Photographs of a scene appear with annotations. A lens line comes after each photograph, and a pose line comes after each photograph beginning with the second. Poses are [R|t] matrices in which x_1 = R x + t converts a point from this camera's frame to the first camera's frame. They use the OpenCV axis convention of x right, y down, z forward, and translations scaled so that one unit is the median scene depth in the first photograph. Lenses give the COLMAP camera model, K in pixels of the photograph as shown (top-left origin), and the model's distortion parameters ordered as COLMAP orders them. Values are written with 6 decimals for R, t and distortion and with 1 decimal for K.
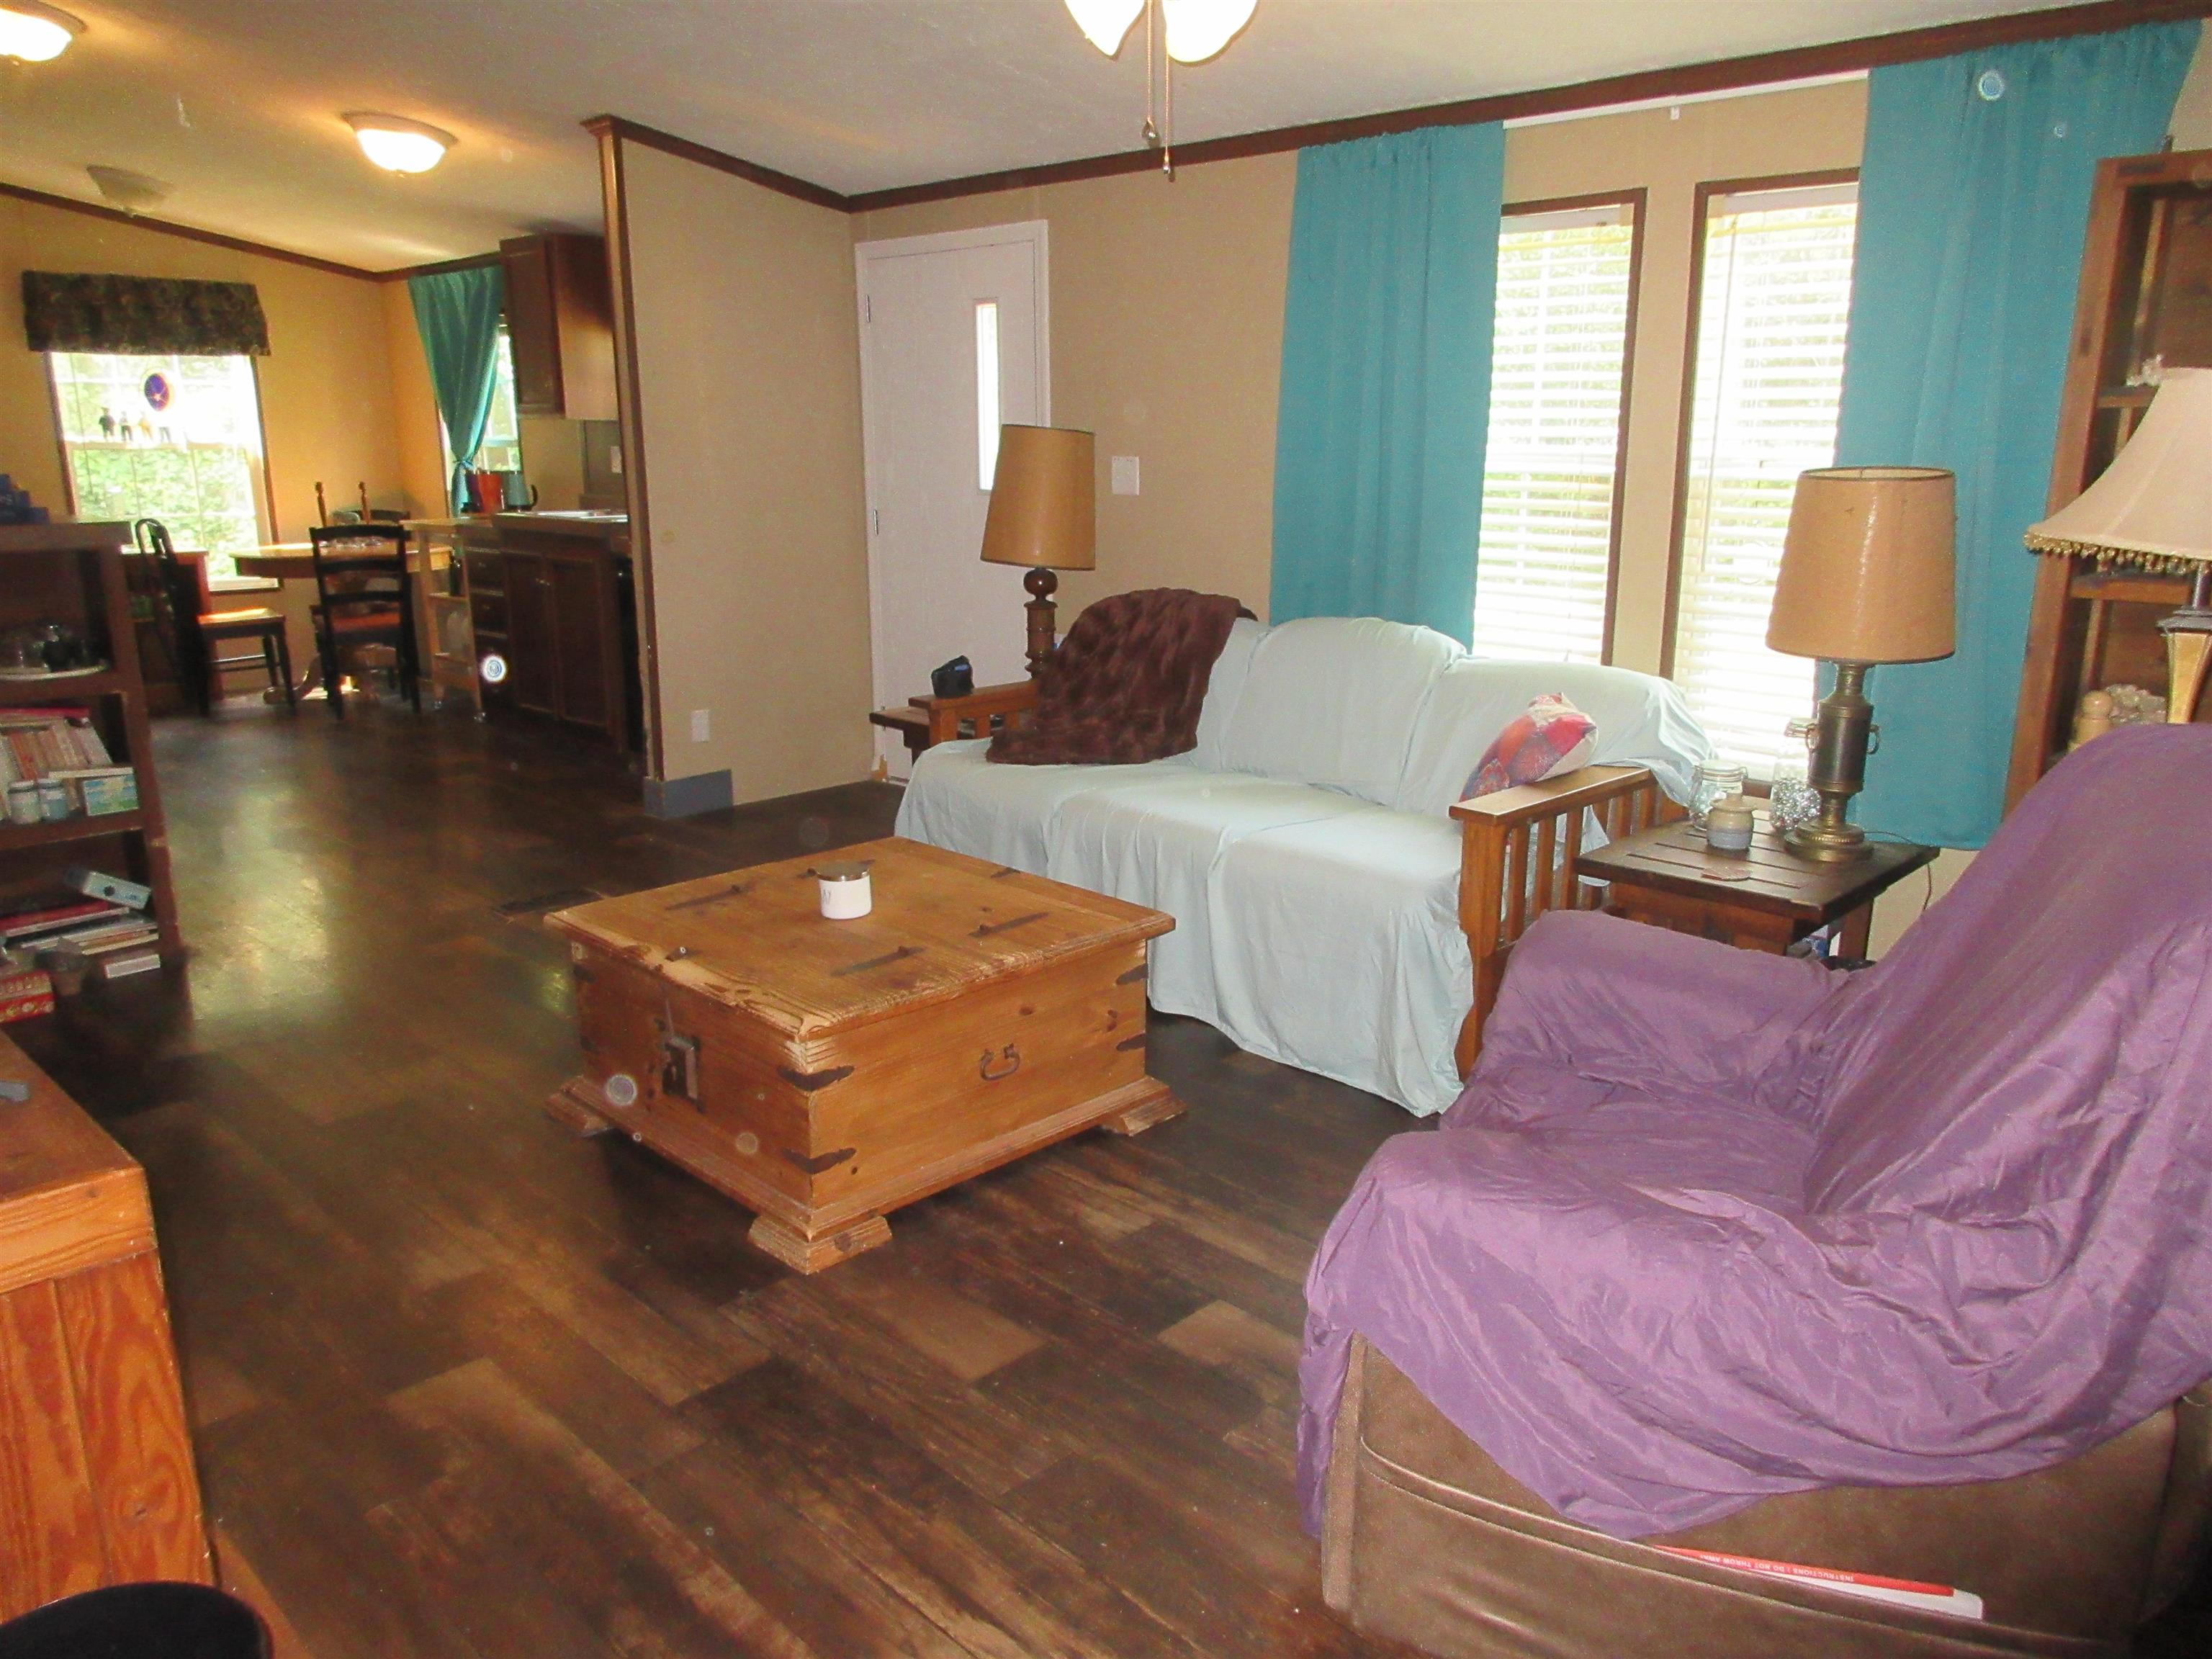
lens RADIAL K [[1649.7, 0, 1108.6], [0, 1649.7, 859.9], [0, 0, 1]] dist [0.004524, -0.005972]
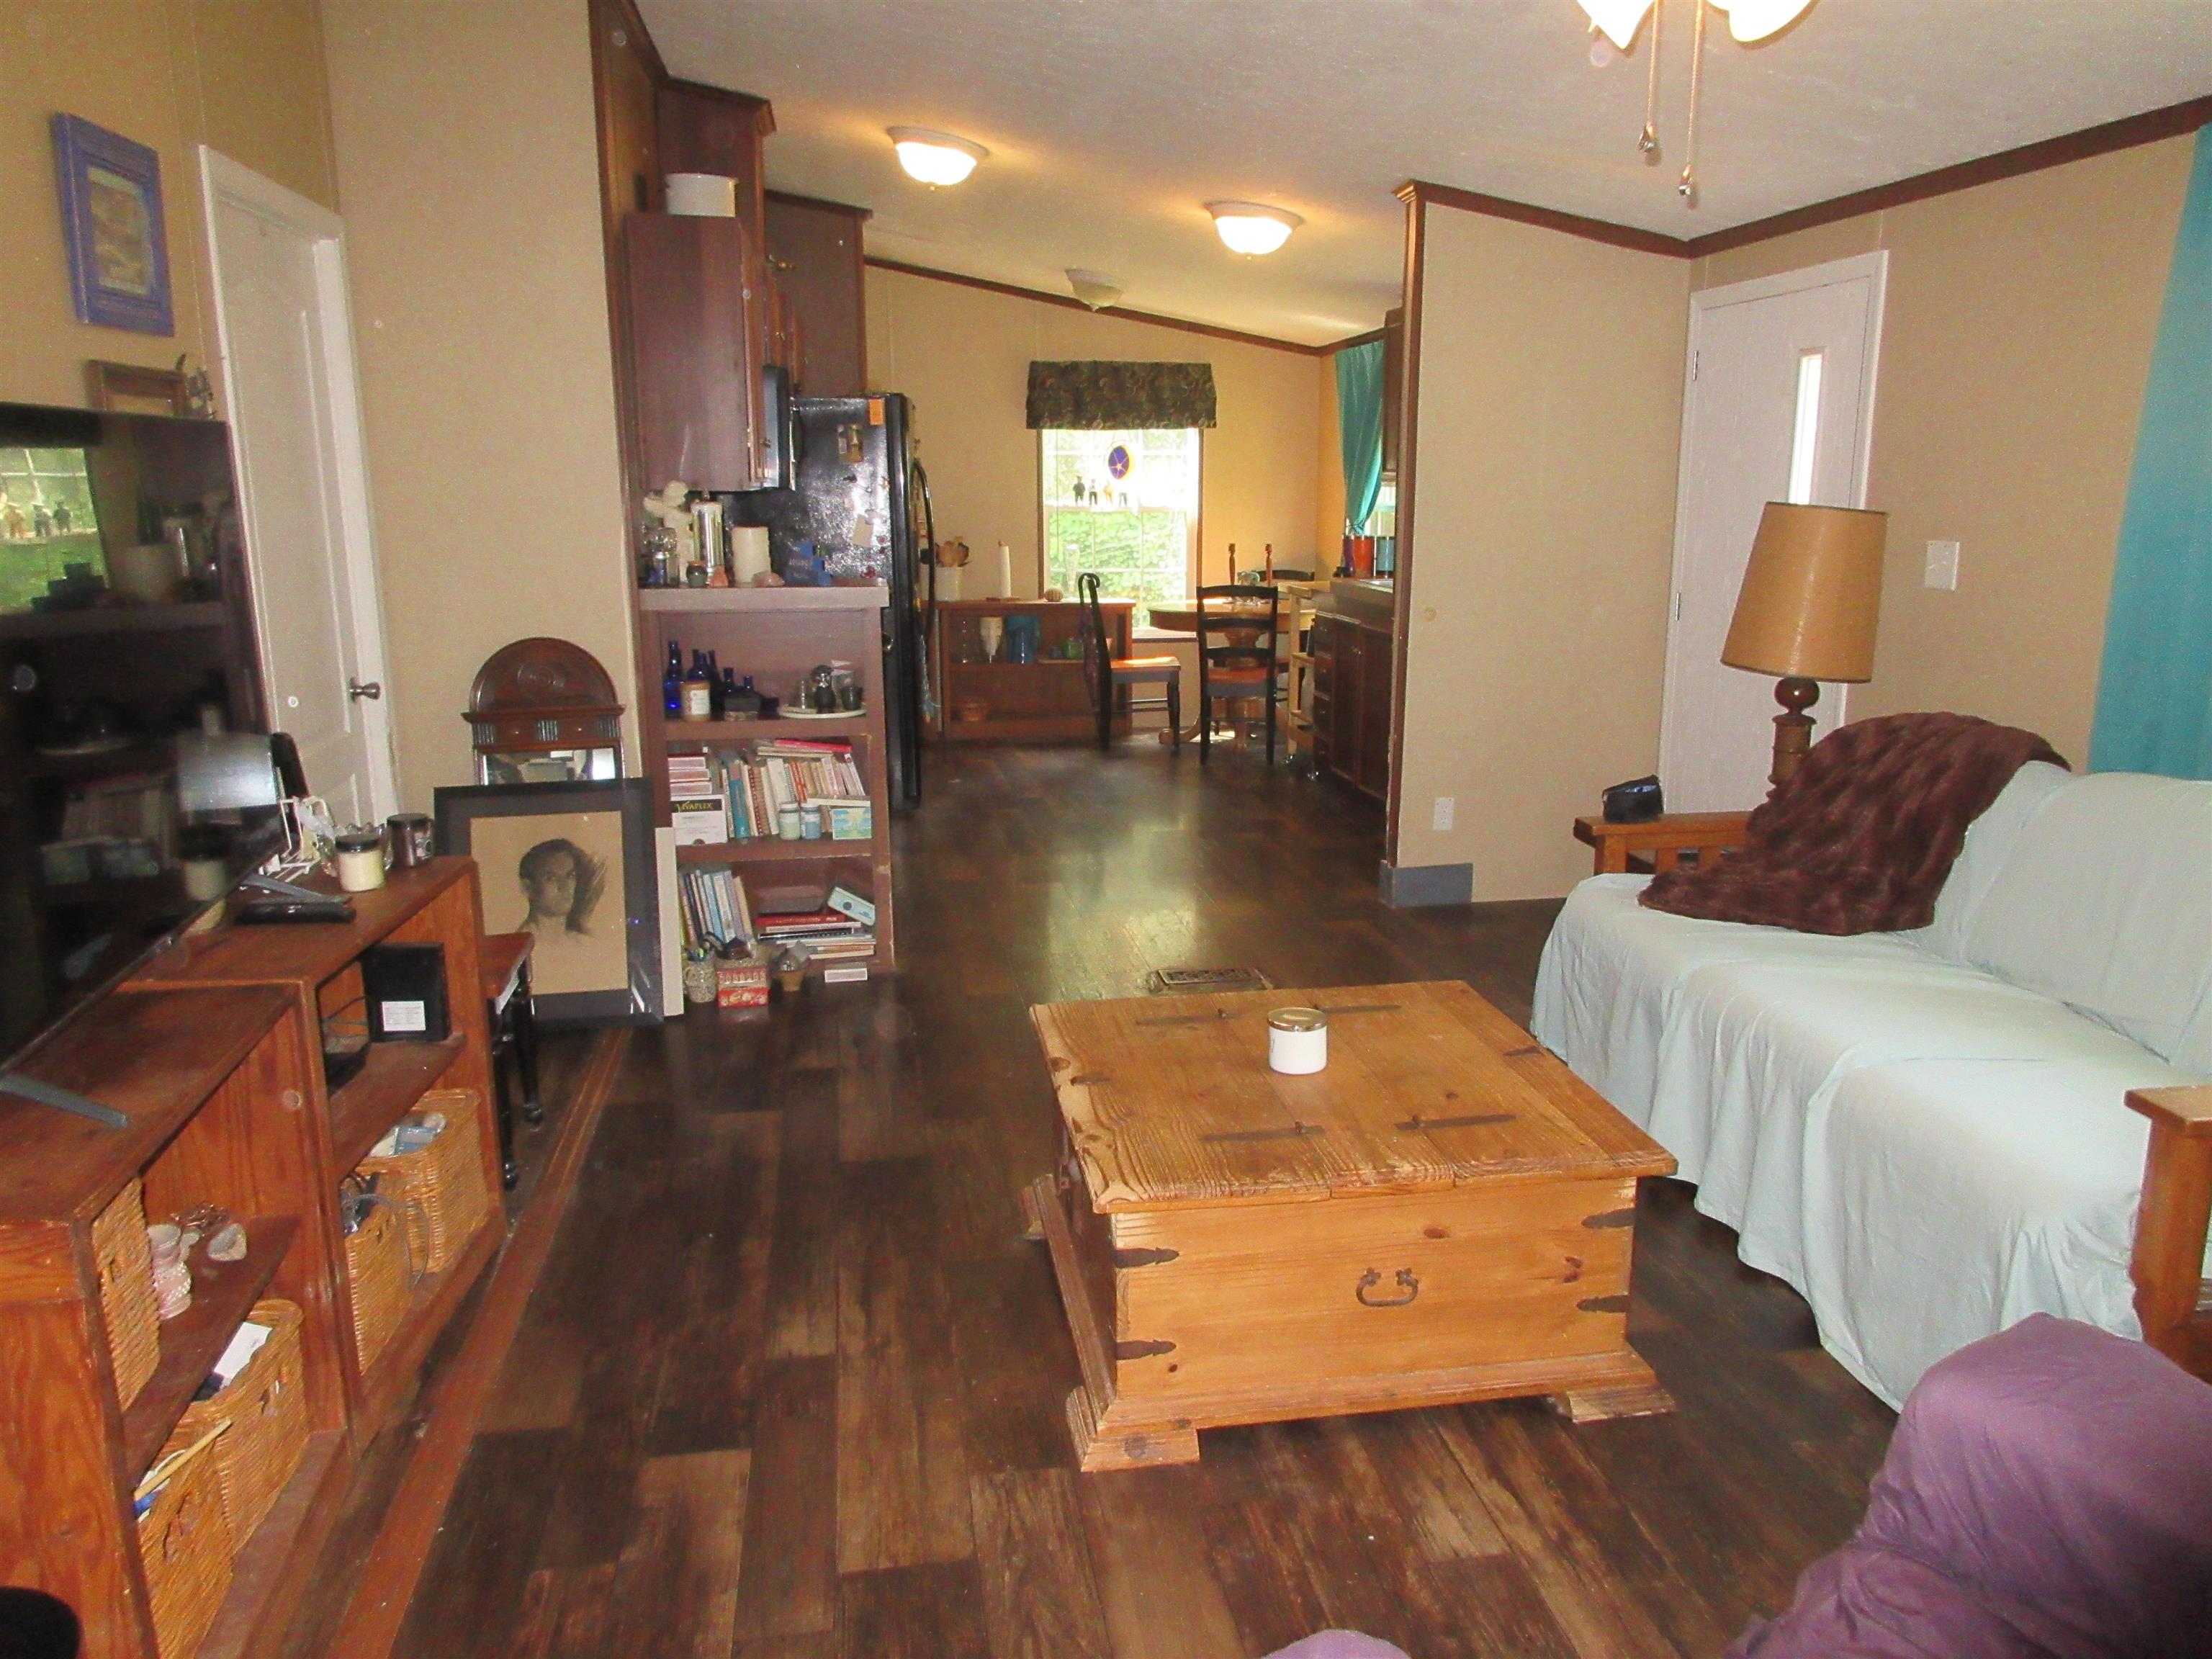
lens RADIAL K [[1649.7, 0, 1108.6], [0, 1649.7, 859.9], [0, 0, 1]] dist [0.004524, -0.005972]
pose [[0.808752, 0.130190, -0.573560, 0.179268], [-0.148010, 0.988860, 0.015756, -0.054152], [0.569222, 0.072150, 0.819012, 0.158590]]
